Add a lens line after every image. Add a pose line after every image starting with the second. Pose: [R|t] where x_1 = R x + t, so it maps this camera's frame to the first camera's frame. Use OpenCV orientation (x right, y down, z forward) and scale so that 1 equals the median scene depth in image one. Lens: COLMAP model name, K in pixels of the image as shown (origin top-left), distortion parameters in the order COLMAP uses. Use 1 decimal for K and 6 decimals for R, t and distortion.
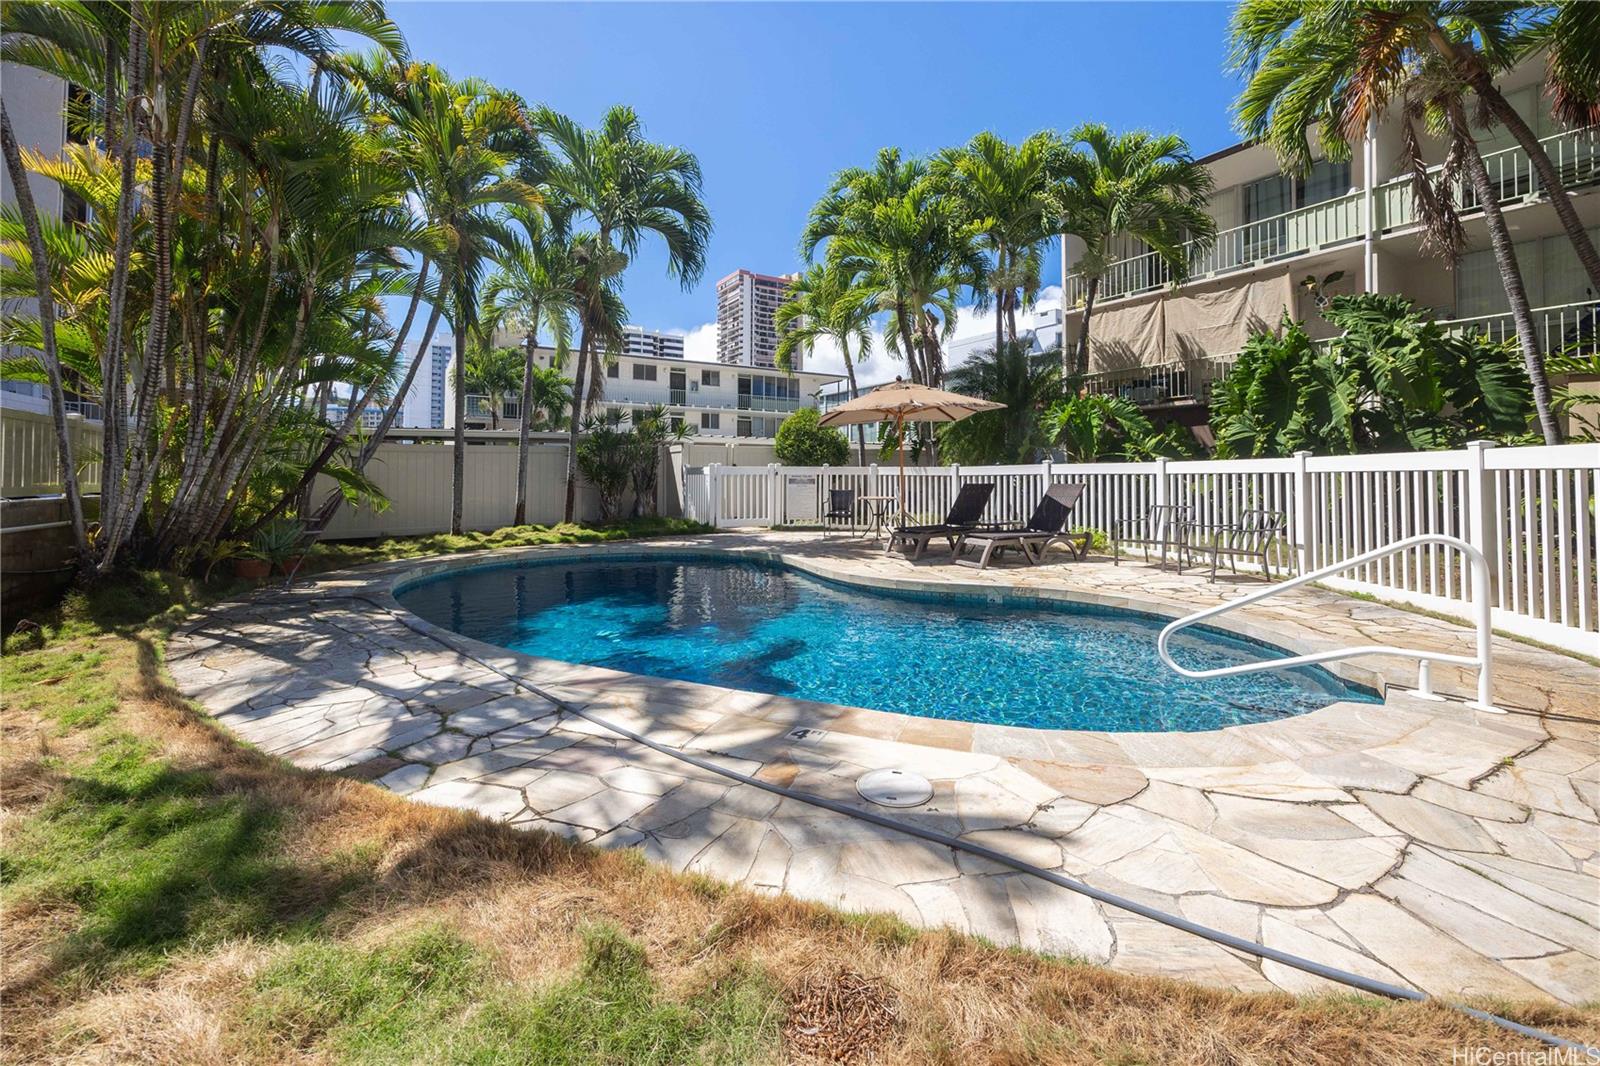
lens RADIAL K [[606.2, 0, 802.7], [0, 606.2, 464.9], [0, 0, 1]] dist [-0.000087, 0.000007]
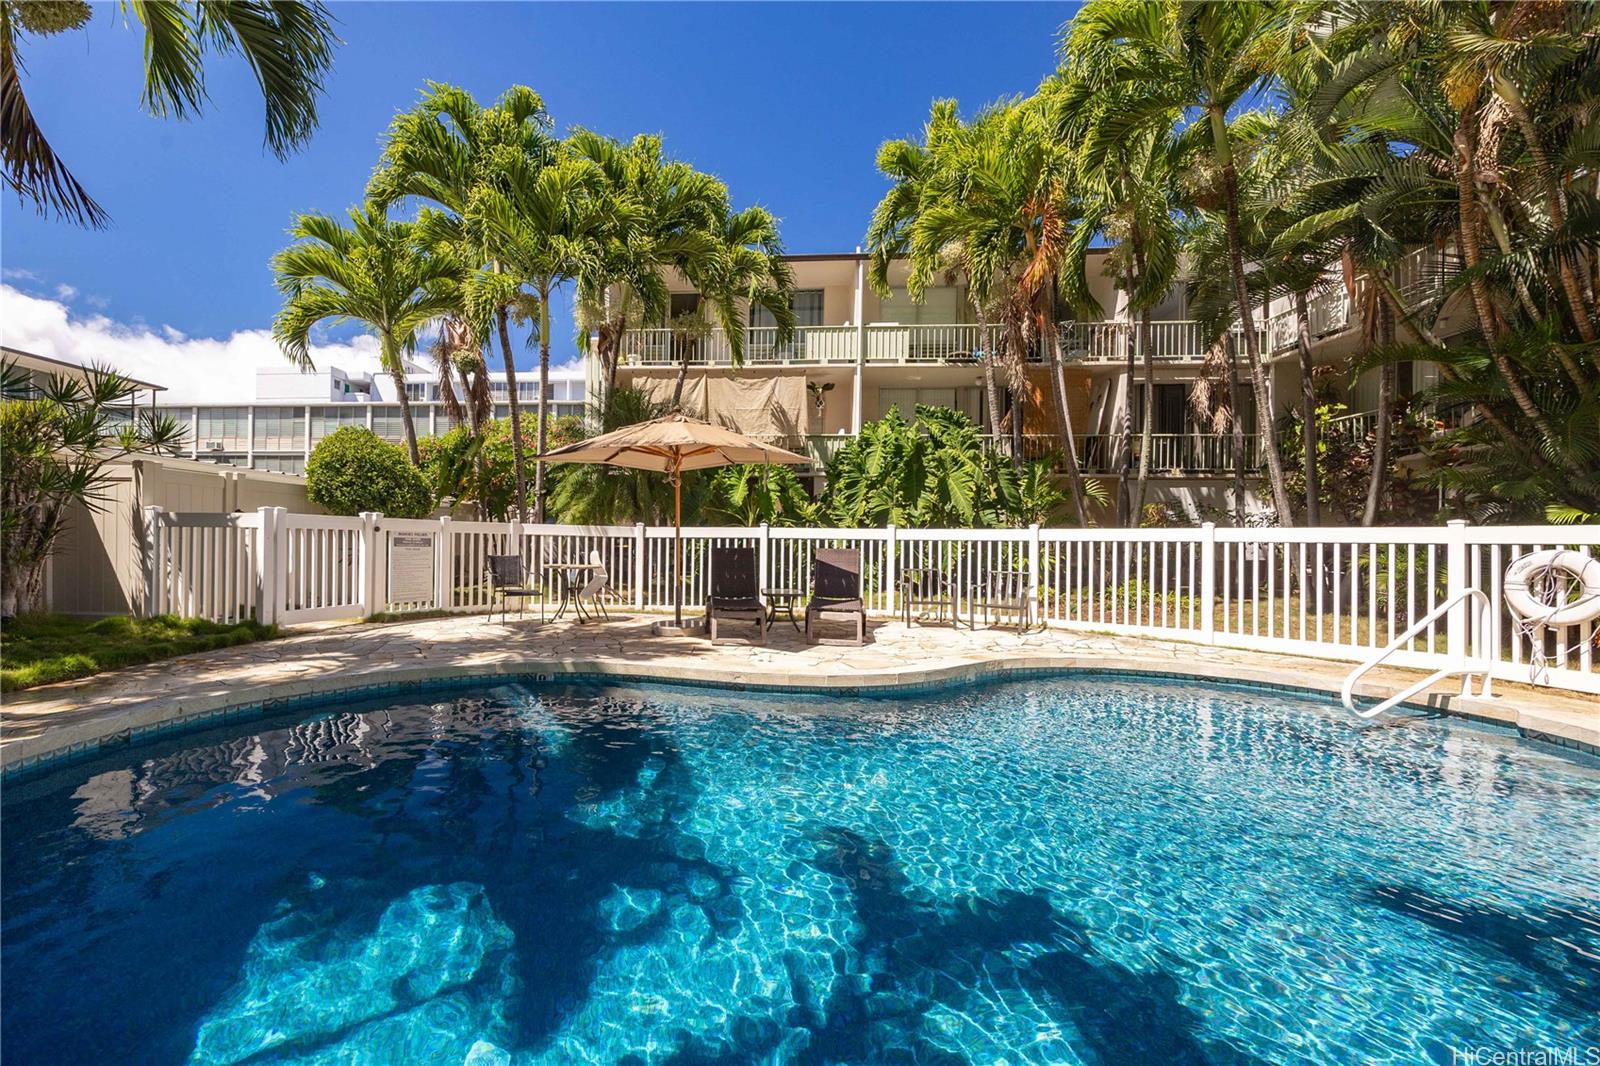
lens RADIAL K [[624.5, 0, 803.2], [0, 624.5, 538.5], [0, 0, 1]] dist [0.000229, 0.000029]
pose [[0.642372, 0.013789, 0.766269, -0.244959], [-0.029929, 0.999527, 0.007104, 0.006053], [-0.765809, -0.027497, 0.642481, 0.261929]]
